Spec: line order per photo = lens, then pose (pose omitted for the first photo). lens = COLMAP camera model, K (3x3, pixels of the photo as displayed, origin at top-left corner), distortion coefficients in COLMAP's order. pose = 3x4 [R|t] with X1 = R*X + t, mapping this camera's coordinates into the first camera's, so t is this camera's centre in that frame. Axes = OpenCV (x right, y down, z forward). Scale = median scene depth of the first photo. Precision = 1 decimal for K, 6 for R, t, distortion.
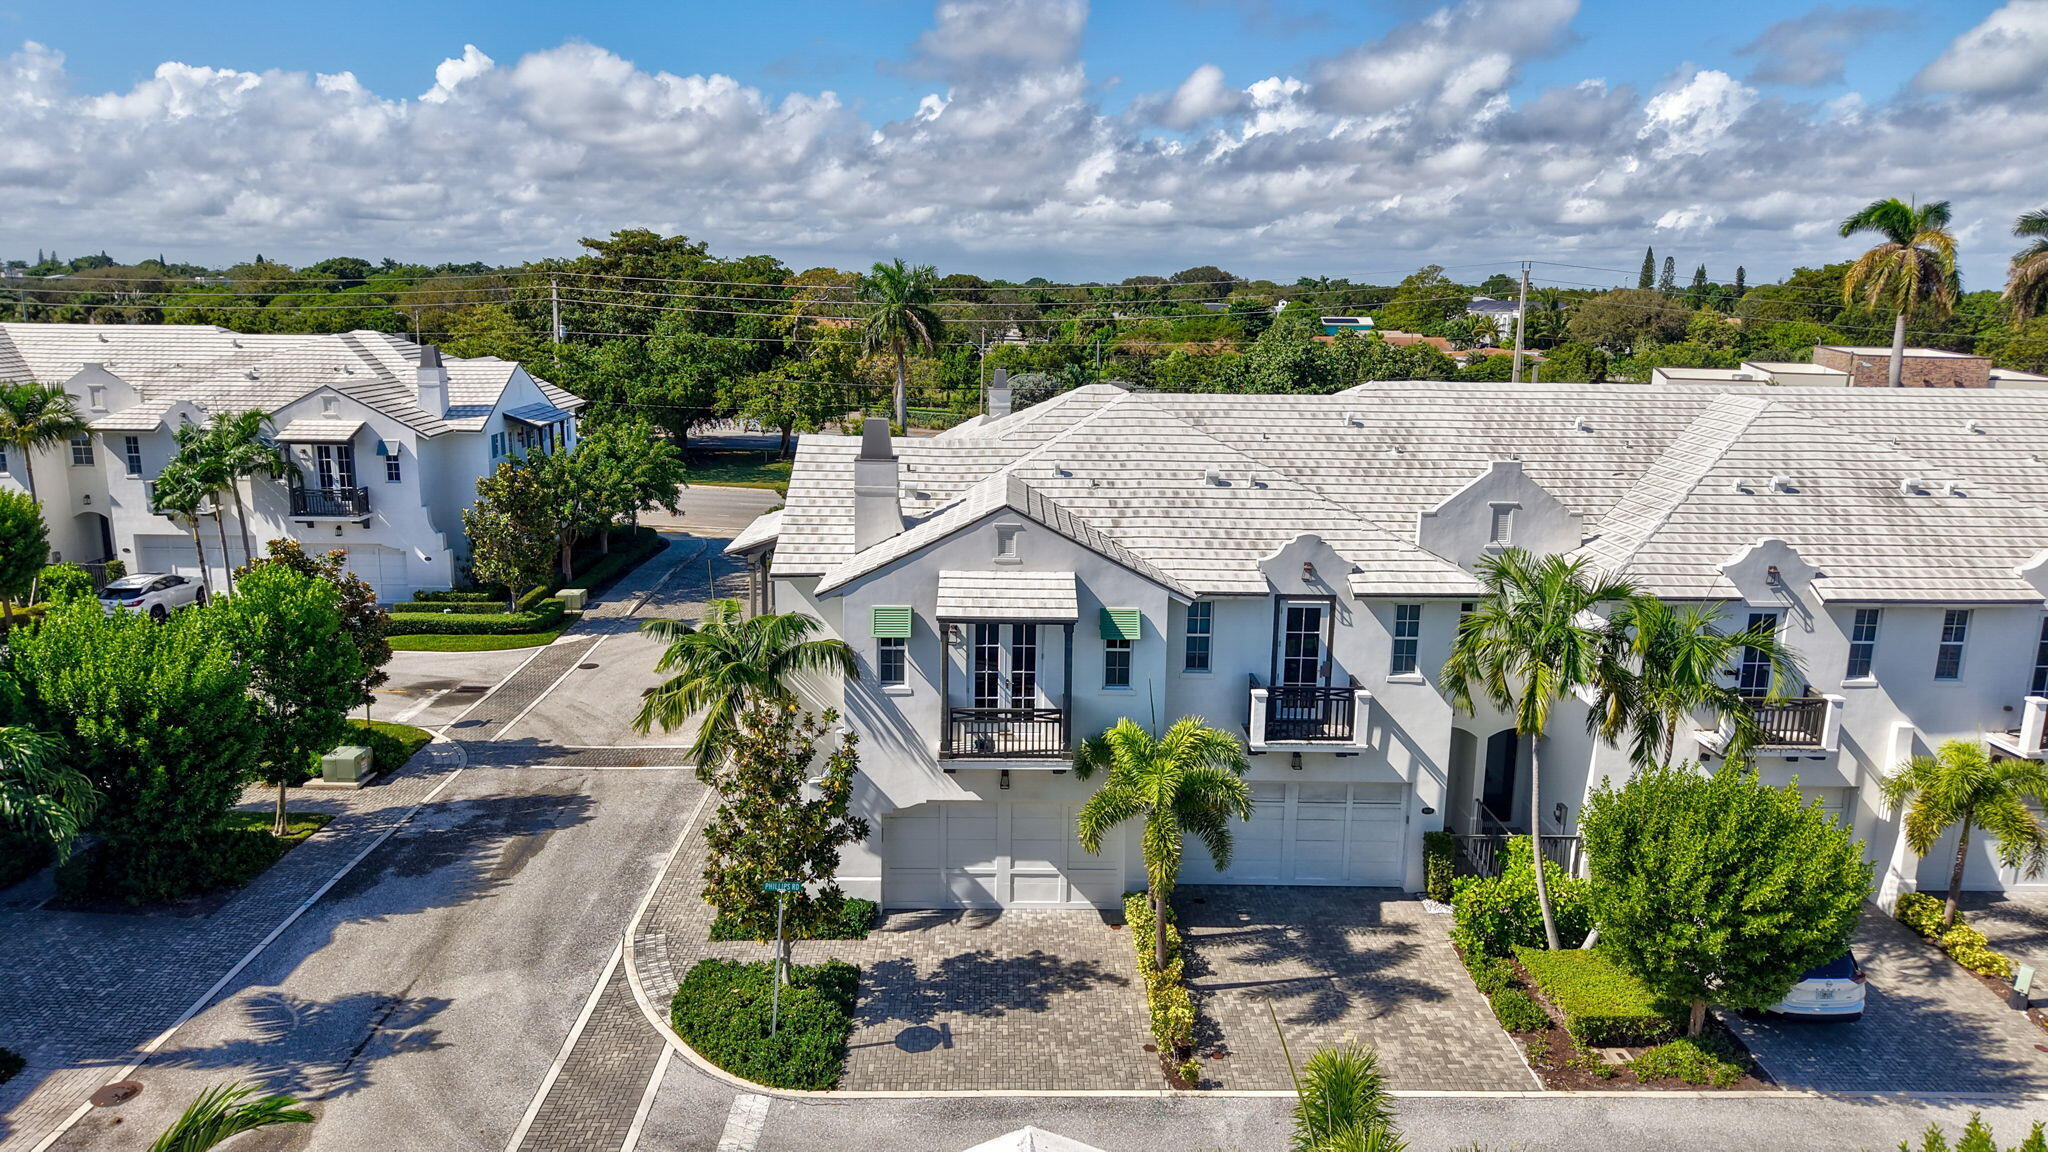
lens RADIAL K [[1371.8, 0, 1023.6], [0, 1371.8, 587.1], [0, 0, 1]] dist [0.019198, -0.018902]
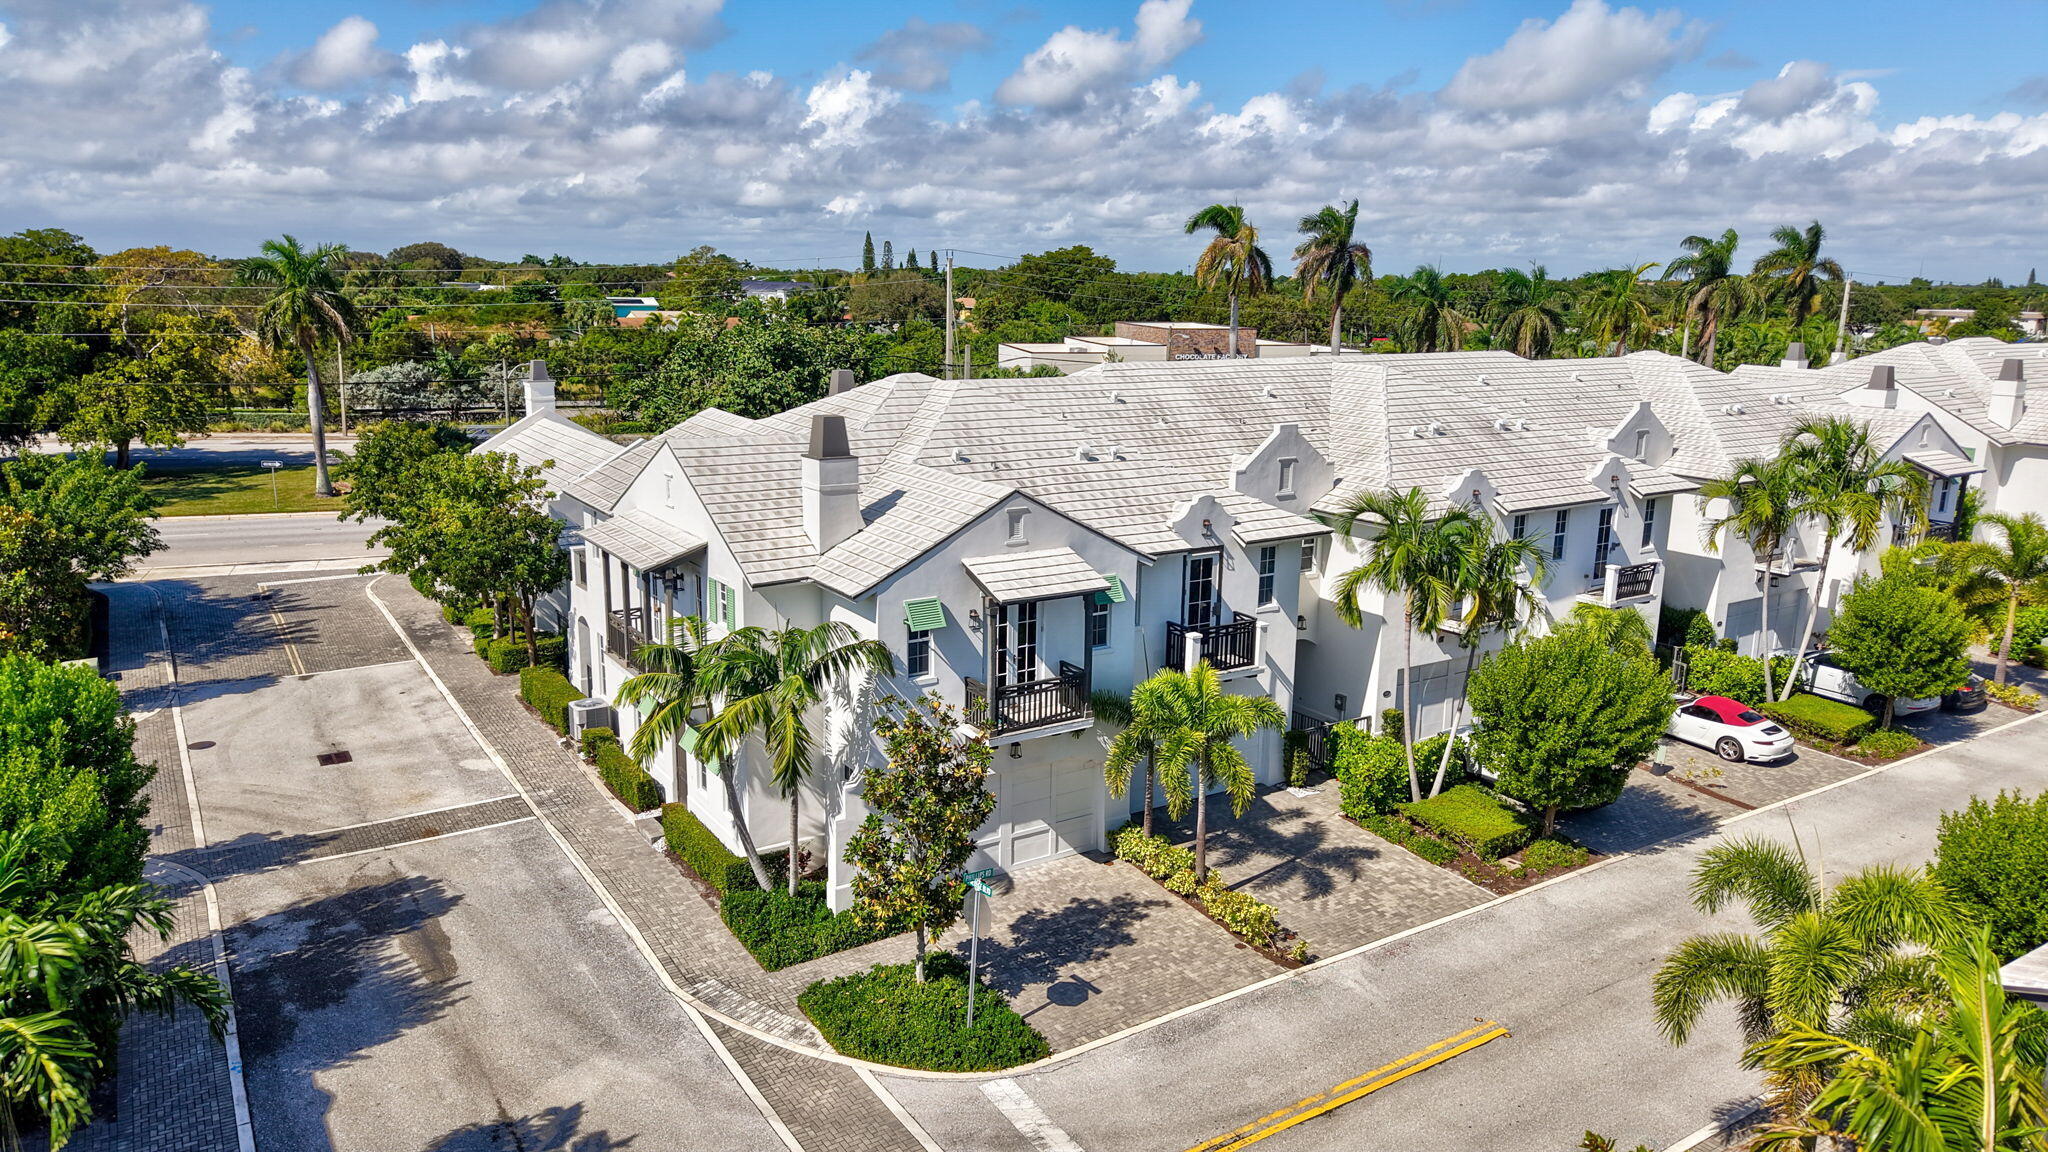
lens RADIAL K [[1371.8, 0, 1026.3], [0, 1371.8, 585.2], [0, 0, 1]] dist [0.019198, -0.018902]
pose [[0.847727, -0.117278, 0.517305, -0.524142], [0.110458, 0.992902, 0.044089, -0.030287], [-0.518804, 0.019765, 0.854665, 0.086272]]
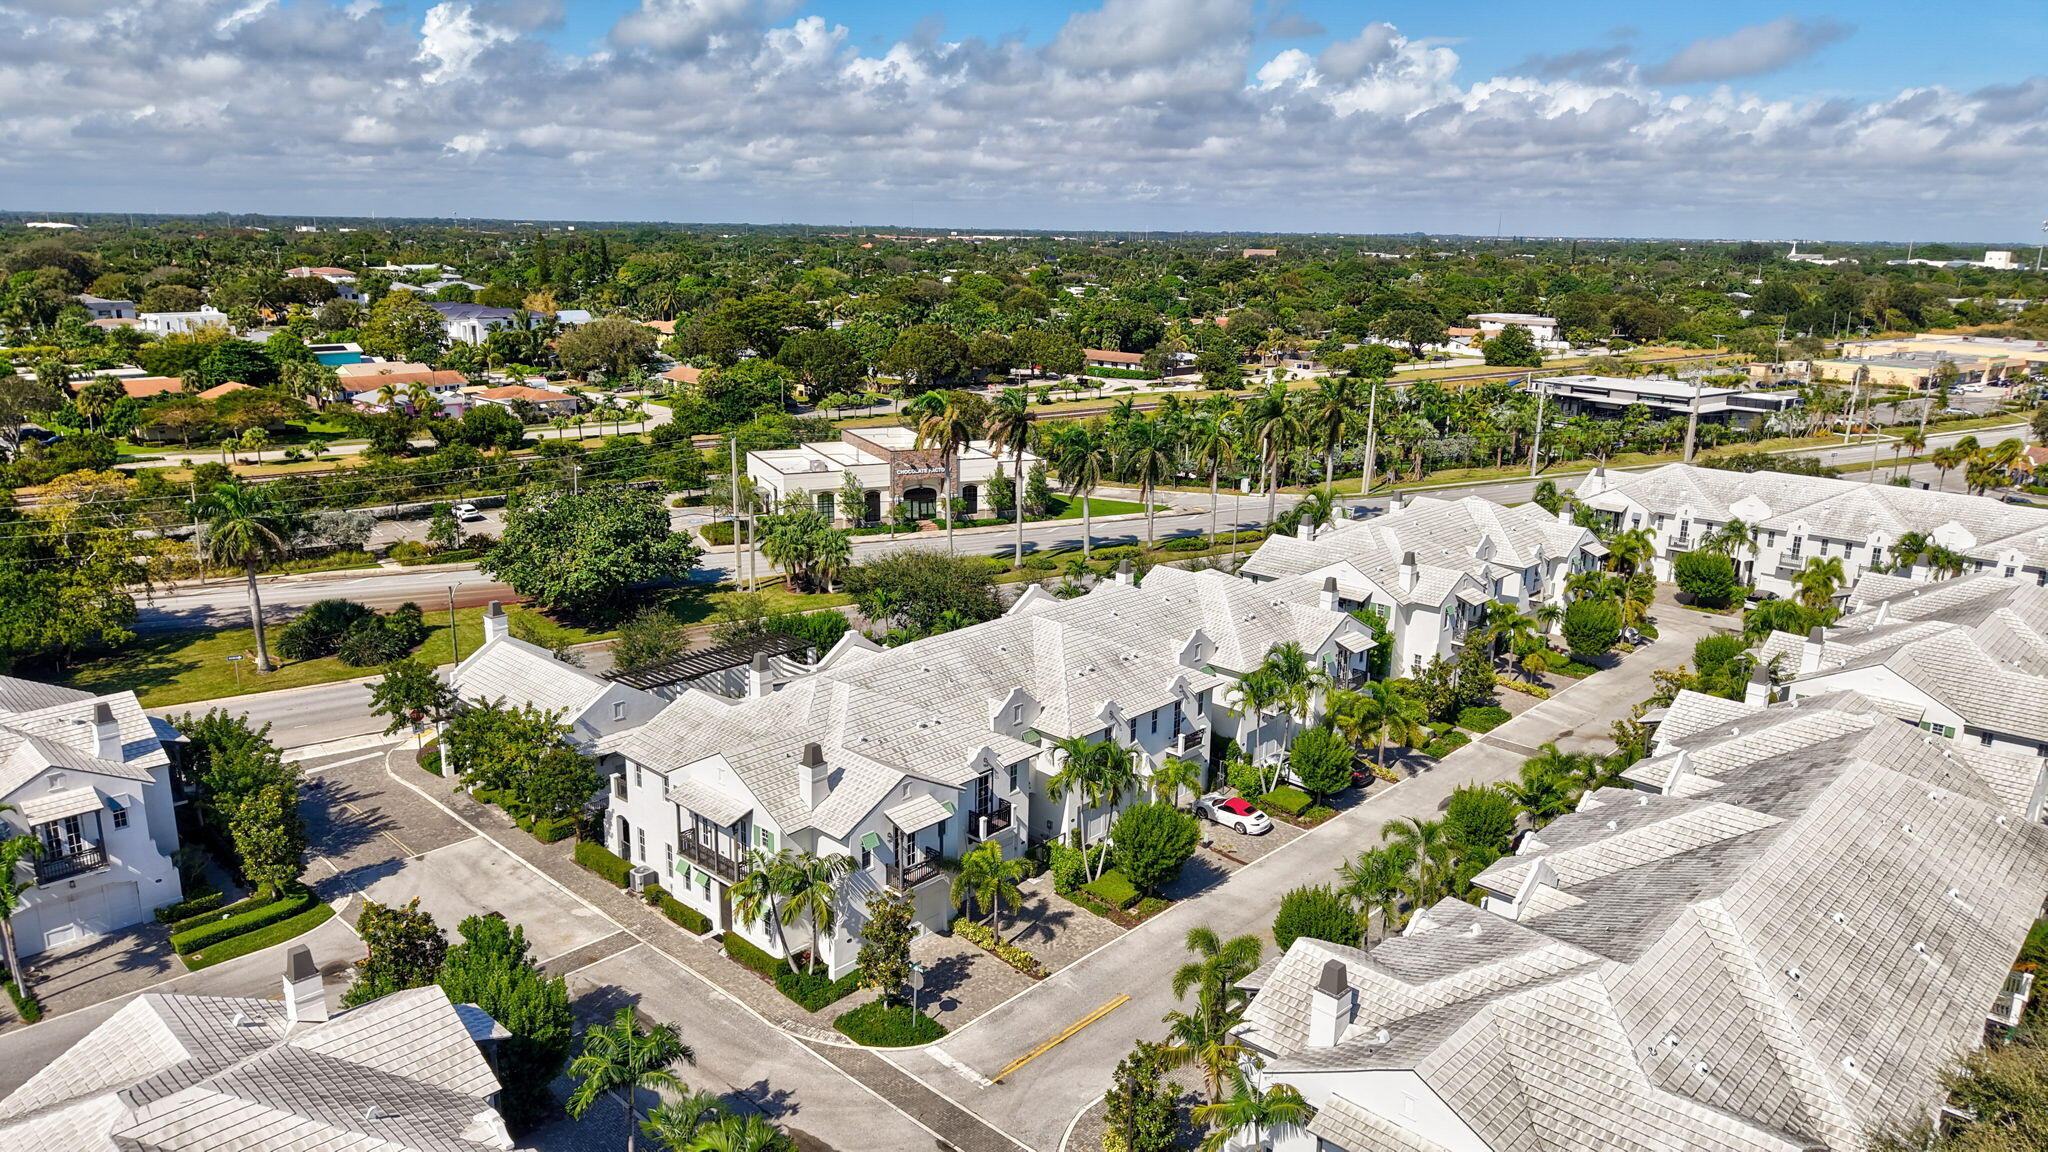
lens RADIAL K [[1371.8, 0, 1027.5], [0, 1371.8, 571.0], [0, 0, 1]] dist [0.019198, -0.018902]
pose [[0.692069, -0.175539, 0.700161, -1.321309], [0.144285, 0.984046, 0.104095, -0.565380], [-0.707264, 0.028982, 0.706356, -0.719165]]
